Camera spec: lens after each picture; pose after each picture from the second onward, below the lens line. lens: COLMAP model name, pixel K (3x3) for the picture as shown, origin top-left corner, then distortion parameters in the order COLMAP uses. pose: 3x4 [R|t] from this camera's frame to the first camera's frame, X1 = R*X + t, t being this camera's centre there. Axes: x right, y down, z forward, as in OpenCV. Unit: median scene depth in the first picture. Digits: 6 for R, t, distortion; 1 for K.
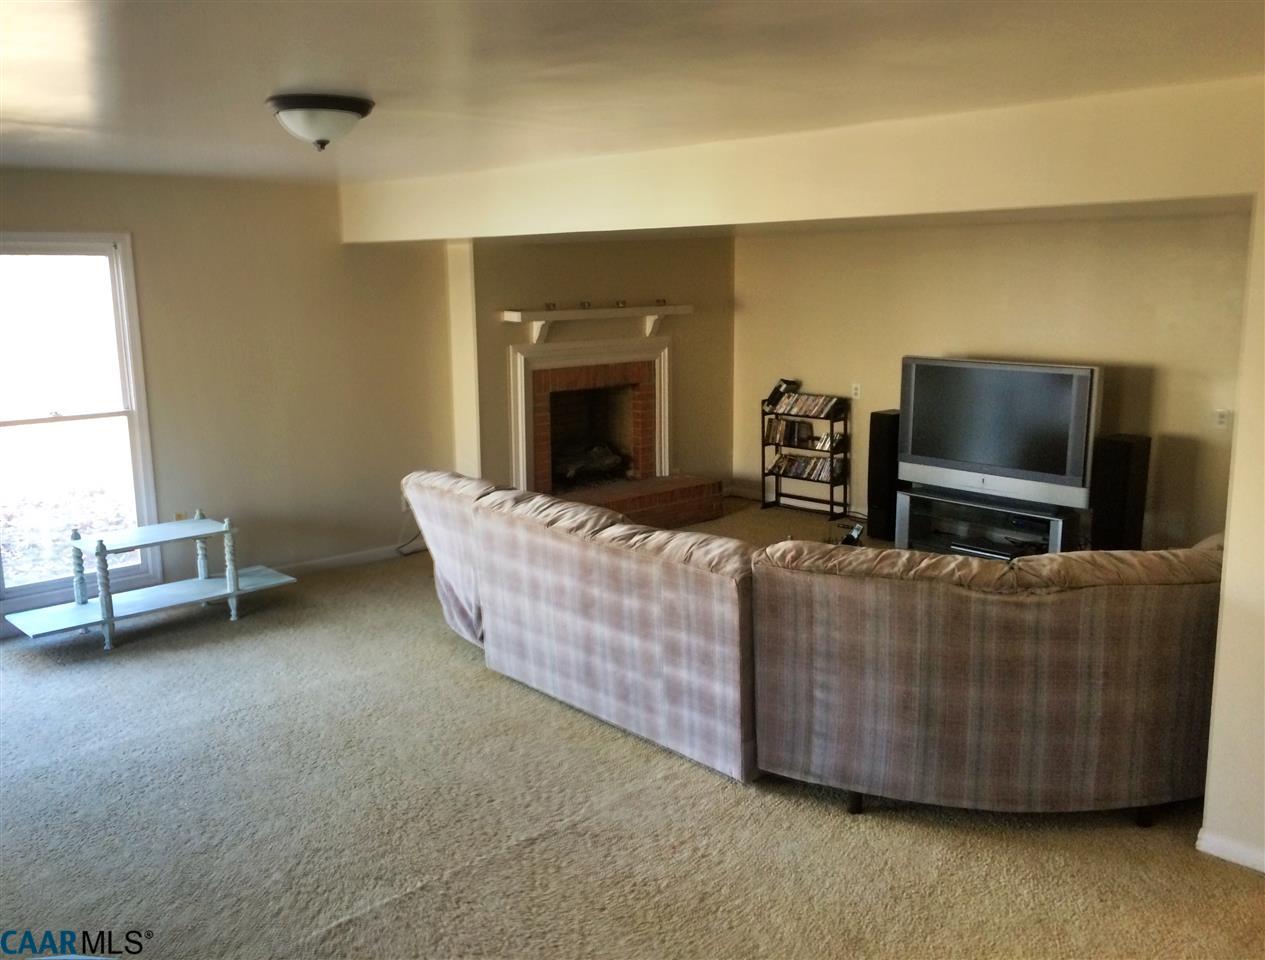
lens RADIAL K [[1077.3, 0, 632.7], [0, 1077.3, 478.0], [0, 0, 1]] dist [-0.000931, 0.002737]
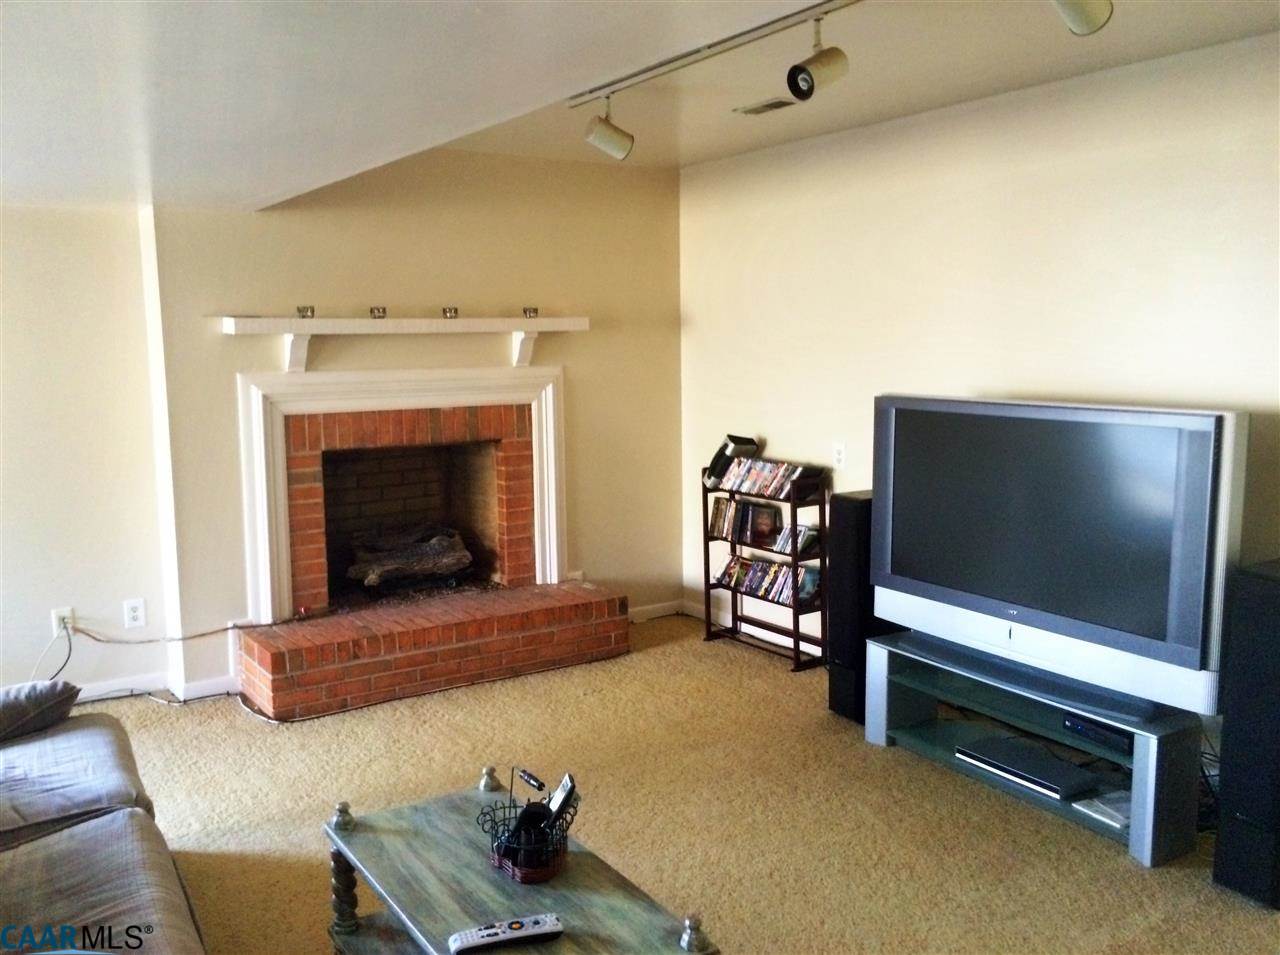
lens RADIAL K [[1091.1, 0, 640.4], [0, 1091.1, 479.0], [0, 0, 1]] dist [-0.018439, -0.012493]
pose [[0.986436, 0.018515, -0.163100, 0.192589], [-0.027318, 0.998279, -0.051898, -0.032841], [0.161858, 0.055649, 0.985244, 0.375991]]
